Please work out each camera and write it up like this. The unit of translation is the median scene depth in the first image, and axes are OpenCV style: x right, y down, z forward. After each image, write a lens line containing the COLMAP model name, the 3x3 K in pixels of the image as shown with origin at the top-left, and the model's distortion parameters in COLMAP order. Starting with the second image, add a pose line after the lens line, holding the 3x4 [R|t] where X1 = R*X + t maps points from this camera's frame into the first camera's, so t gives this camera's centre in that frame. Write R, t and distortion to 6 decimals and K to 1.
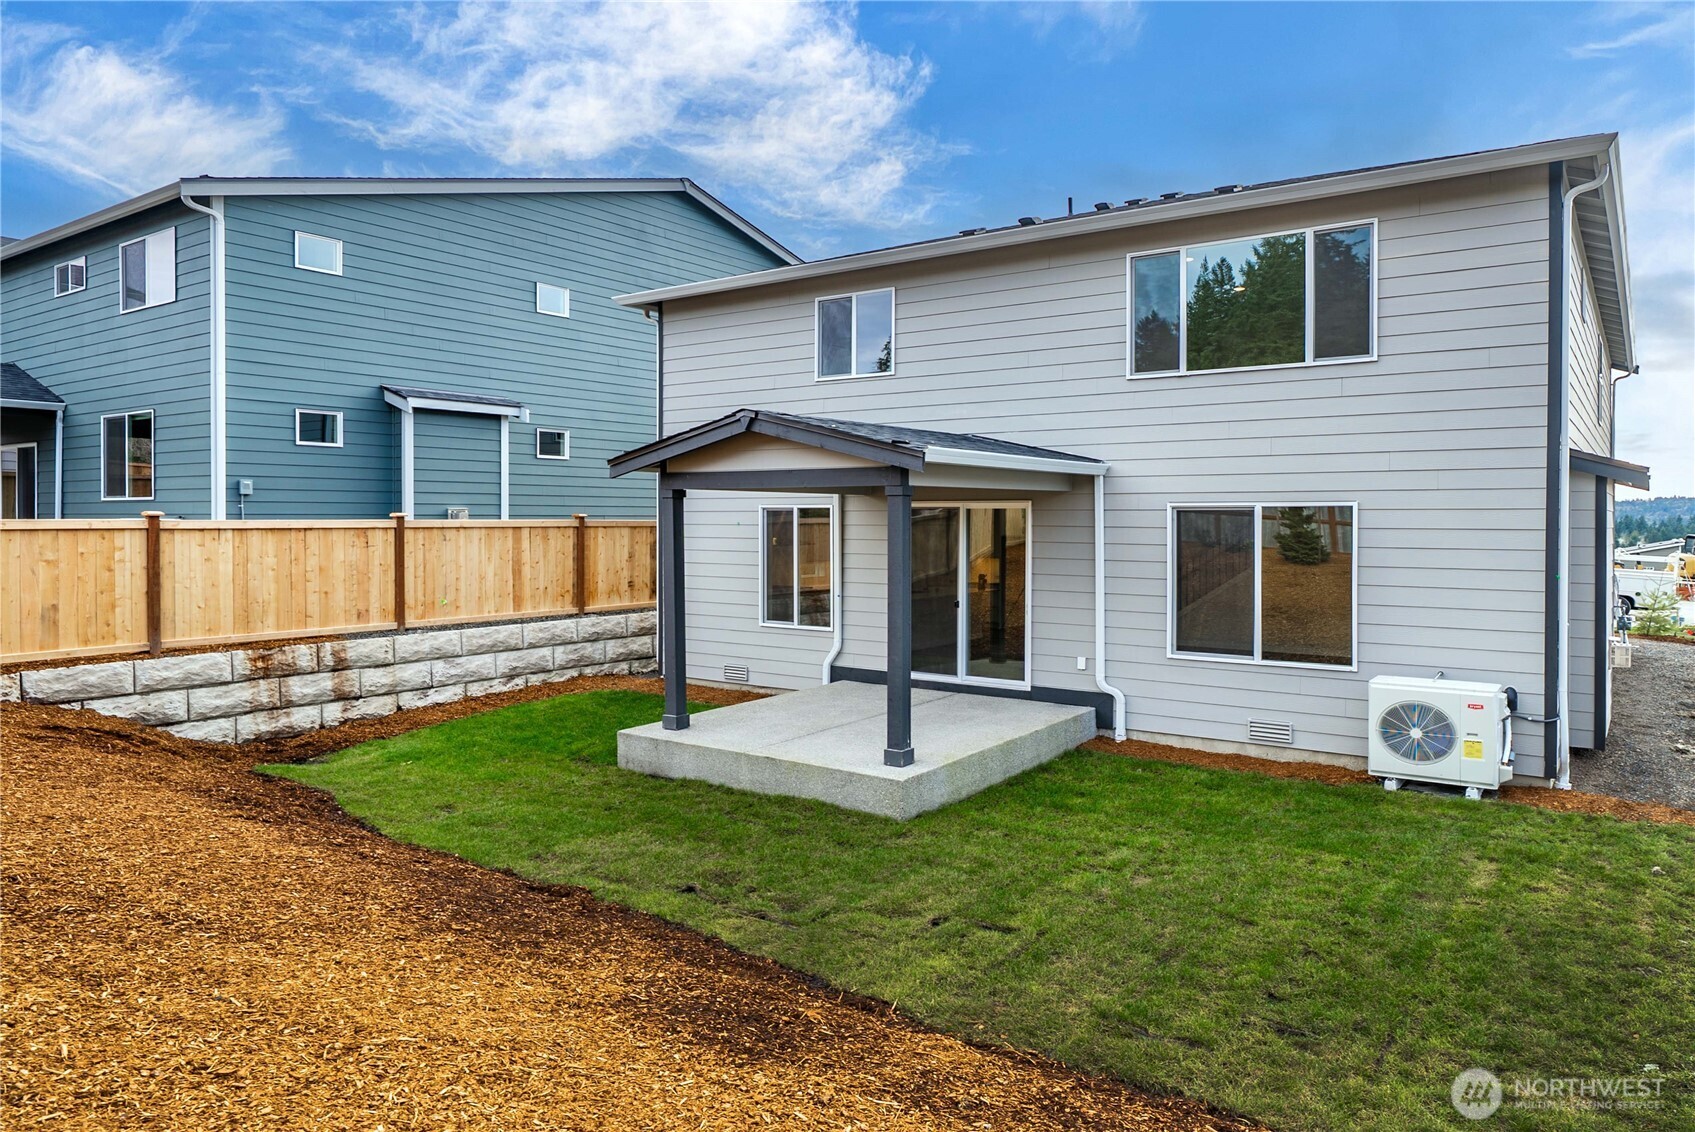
lens RADIAL K [[832.6, 0, 846.9], [0, 832.6, 553.5], [0, 0, 1]] dist [0.003440, 0.001730]
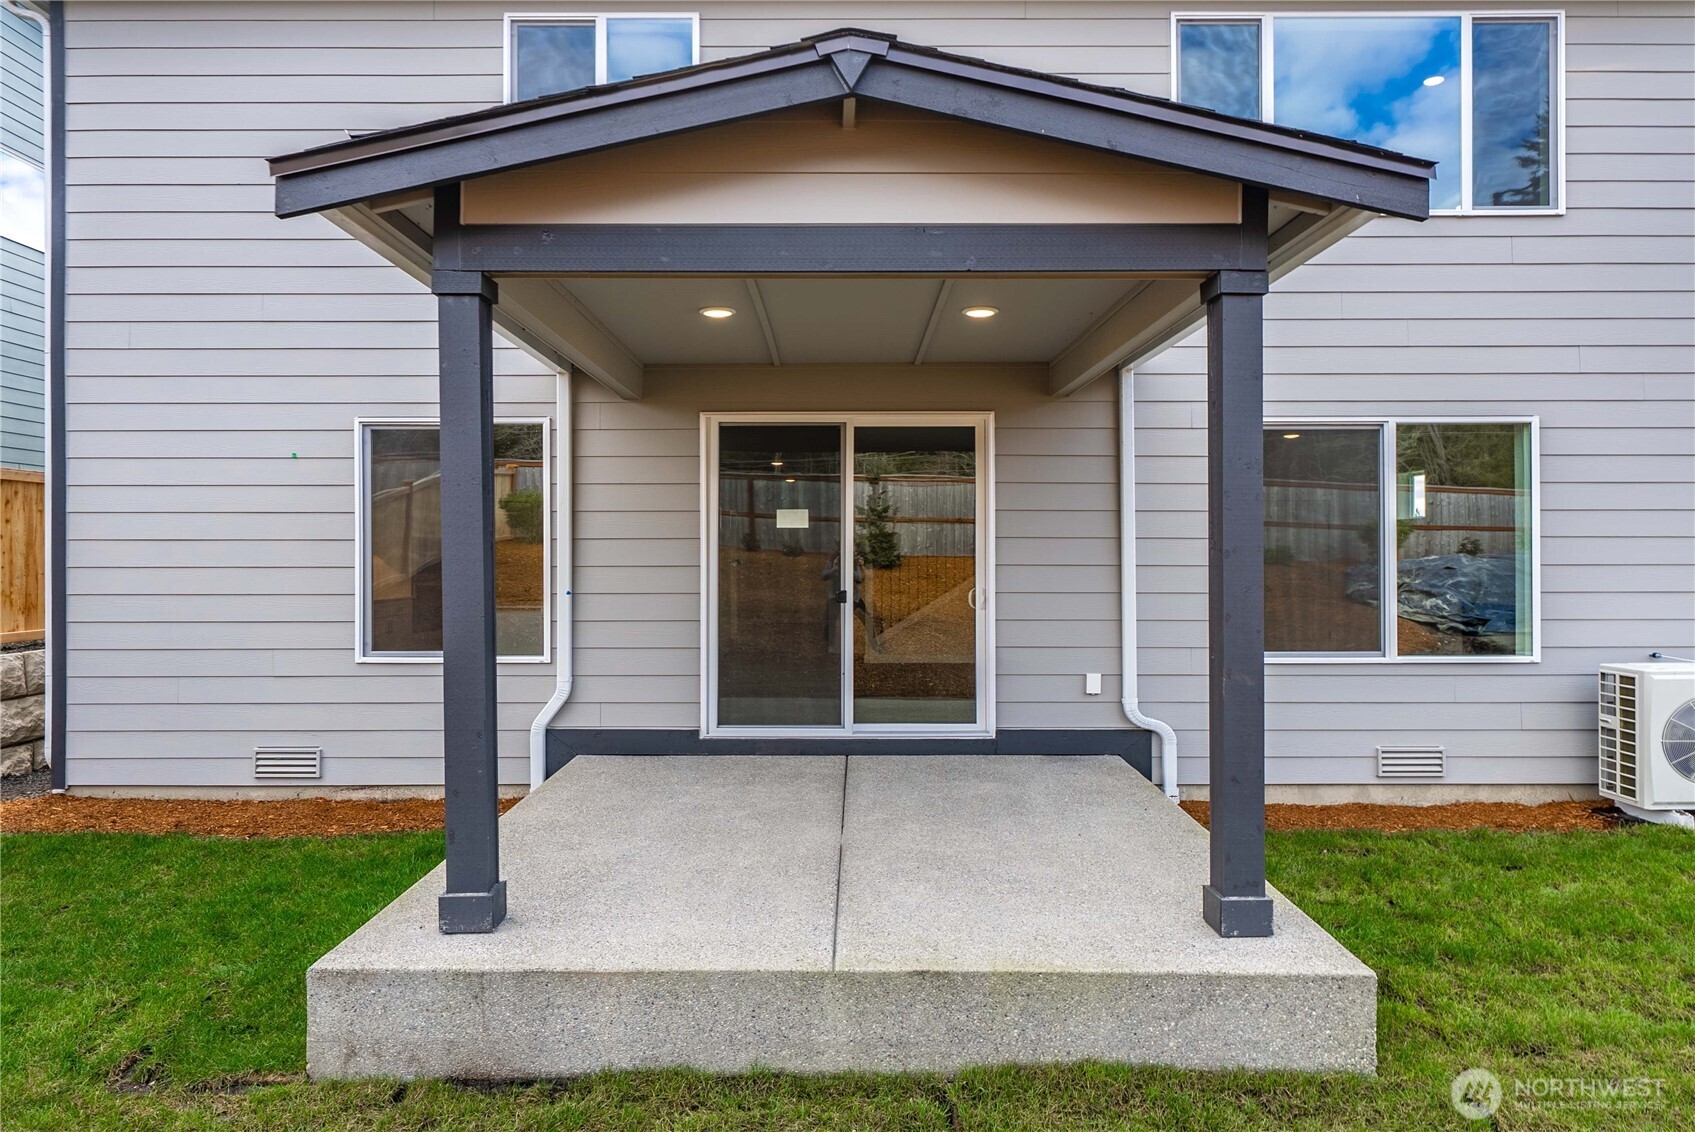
lens RADIAL K [[1062.7, 0, 846.1], [0, 1062.7, 557.7], [0, 0, 1]] dist [0.002323, 0.000163]
pose [[0.846667, -0.003716, 0.532110, -0.318420], [0.008745, 0.999938, -0.006932, 0.052070], [-0.532051, 0.010522, 0.846647, 0.517845]]
